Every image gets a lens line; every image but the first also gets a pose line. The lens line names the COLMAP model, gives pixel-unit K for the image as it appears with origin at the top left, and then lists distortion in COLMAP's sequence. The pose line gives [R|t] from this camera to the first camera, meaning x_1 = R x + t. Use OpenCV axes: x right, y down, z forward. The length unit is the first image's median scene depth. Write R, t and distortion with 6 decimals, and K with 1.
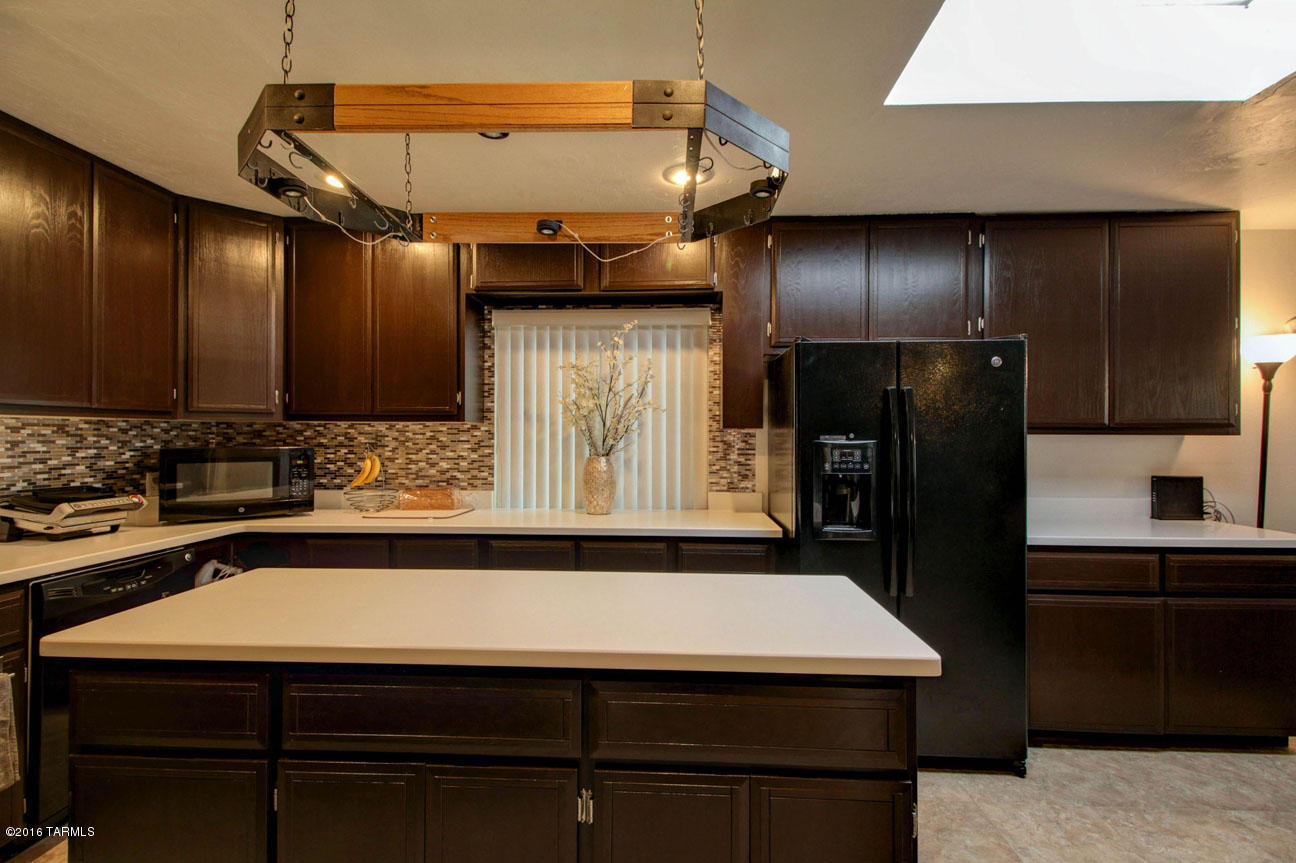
lens RADIAL K [[591.9, 0, 654.3], [0, 591.9, 430.7], [0, 0, 1]] dist [0.003284, -0.000170]
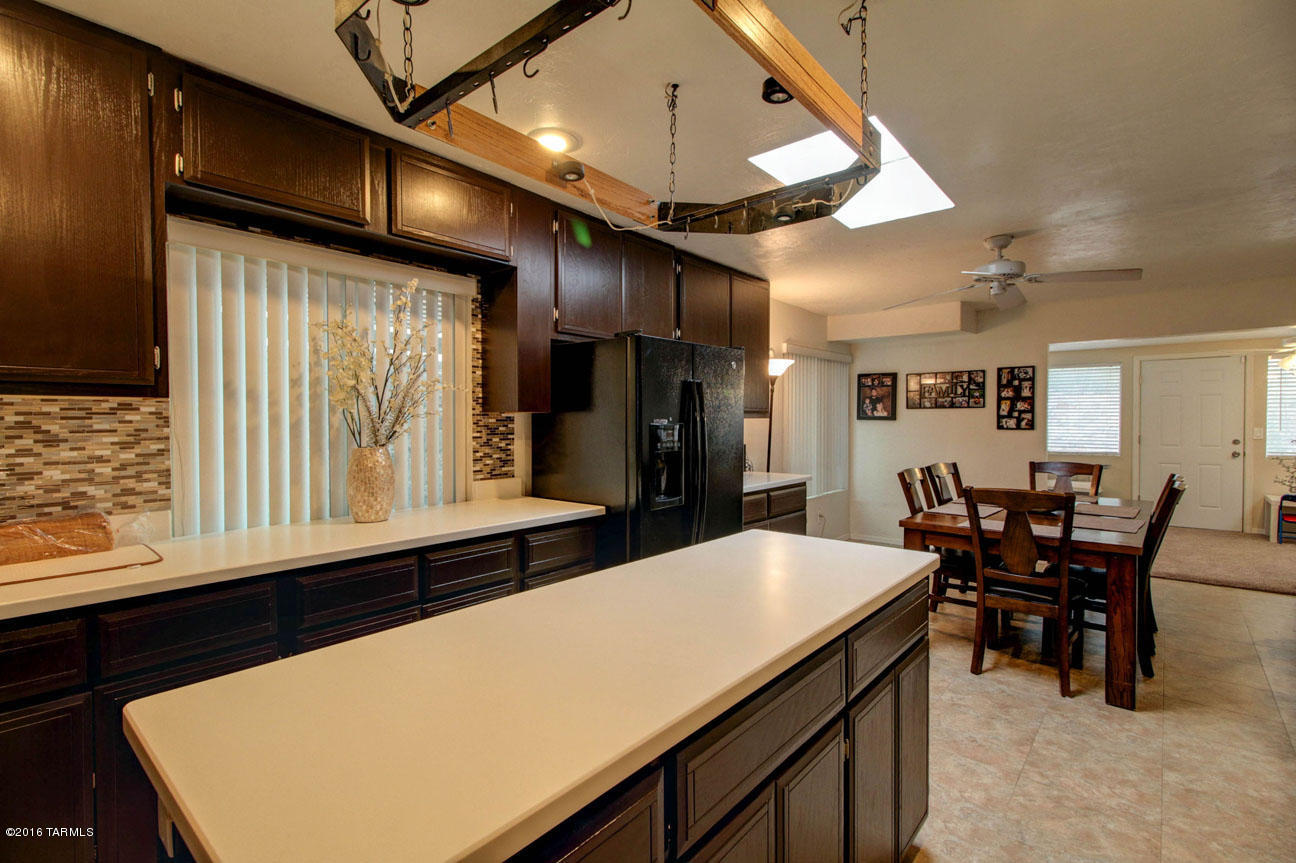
lens RADIAL K [[597.2, 0, 648.0], [0, 597.2, 431.5], [0, 0, 1]] dist [0.021210, -0.000634]
pose [[0.611416, -0.019153, 0.791078, -0.487732], [-0.003866, 0.999623, 0.027190, 0.000218], [-0.791300, -0.019683, 0.611111, 0.231639]]
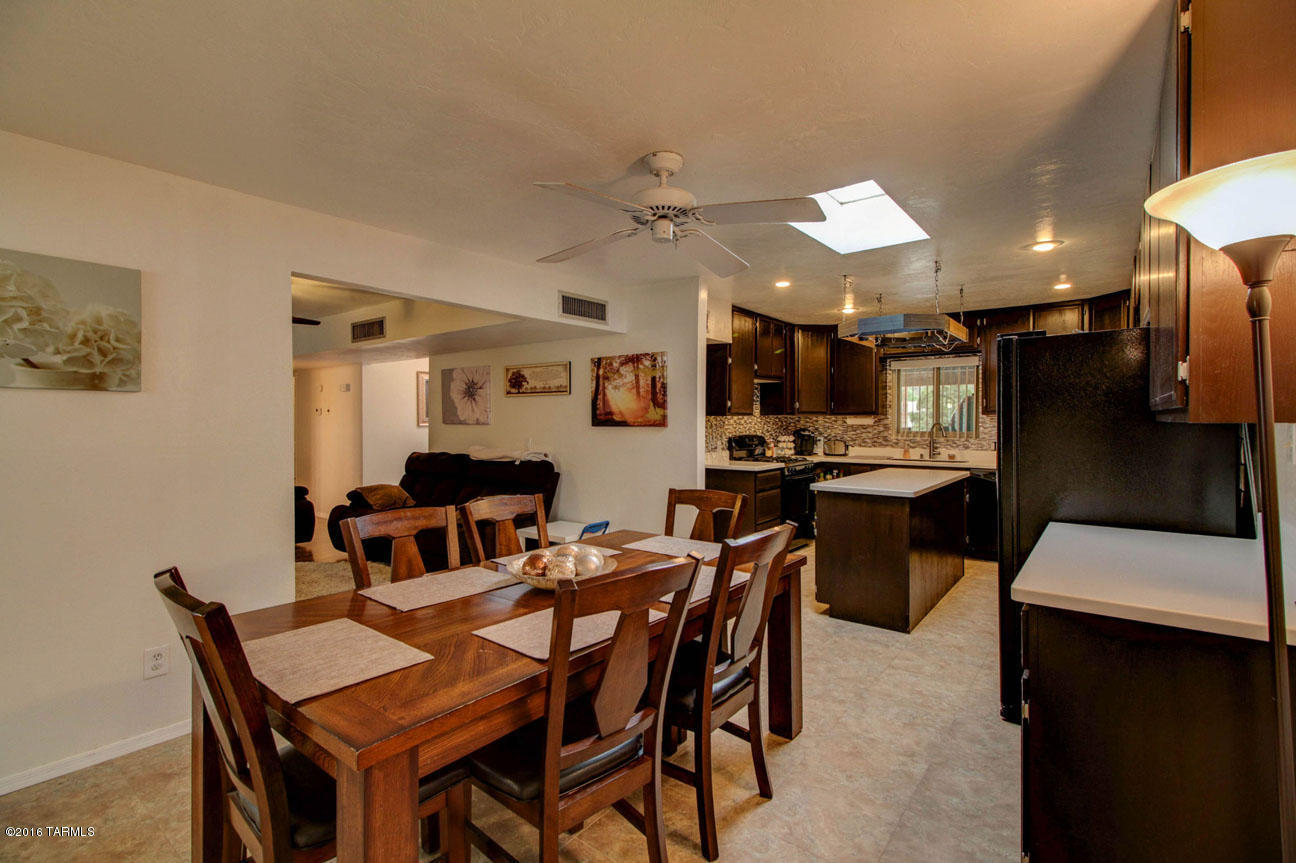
lens RADIAL K [[589.2, 0, 617.4], [0, 589.2, 425.0], [0, 0, 1]] dist [0.003342, 0.000187]
pose [[-0.605706, 0.002876, -0.795684, 1.485384], [0.005815, 0.999983, -0.000812, 0.007039], [0.795668, -0.005119, -0.605712, 0.824379]]
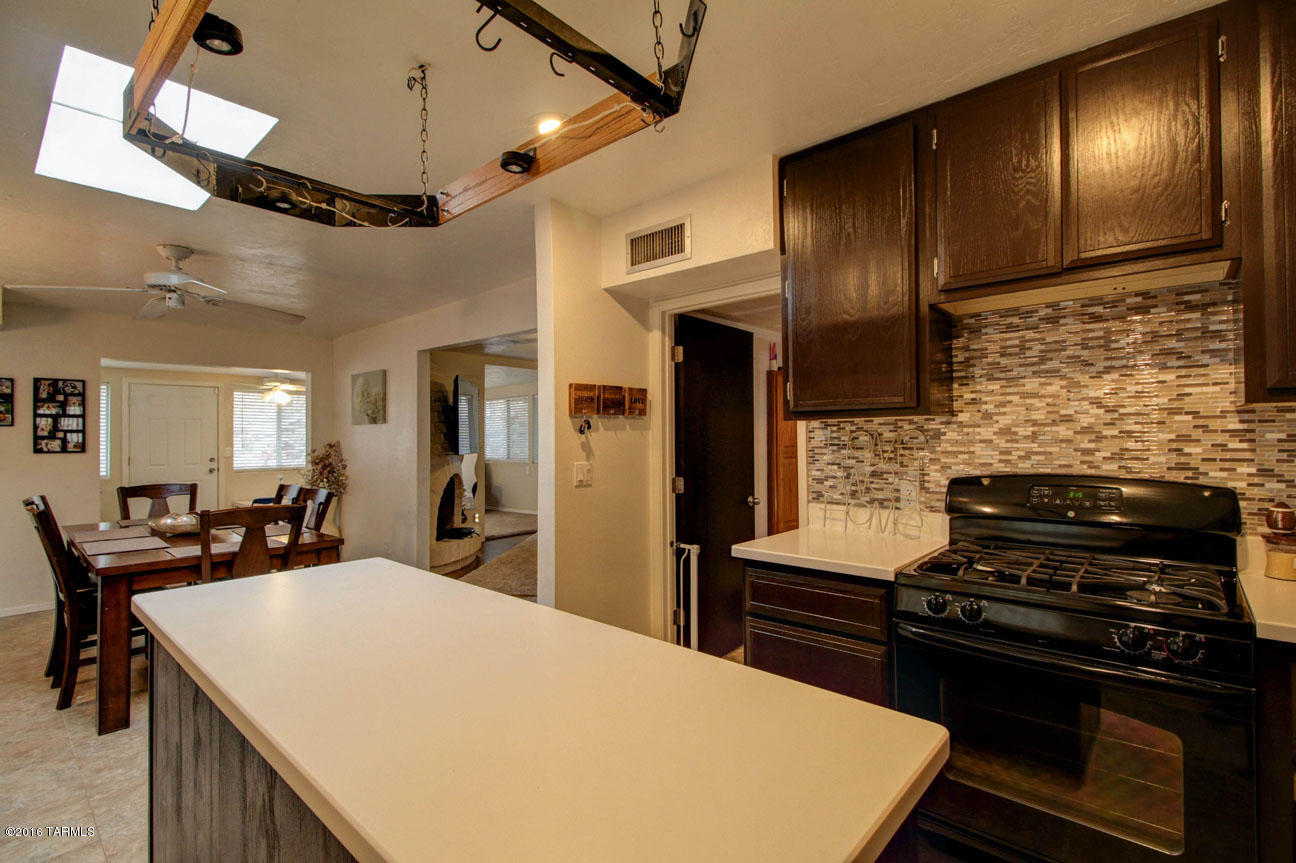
lens RADIAL K [[591.9, 0, 654.3], [0, 591.9, 430.7], [0, 0, 1]] dist [0.003284, -0.000170]
pose [[-0.782452, 0.009781, 0.622634, -0.501276], [-0.001794, 0.999837, -0.017960, 0.007336], [-0.622708, -0.015170, -0.782307, 0.706070]]
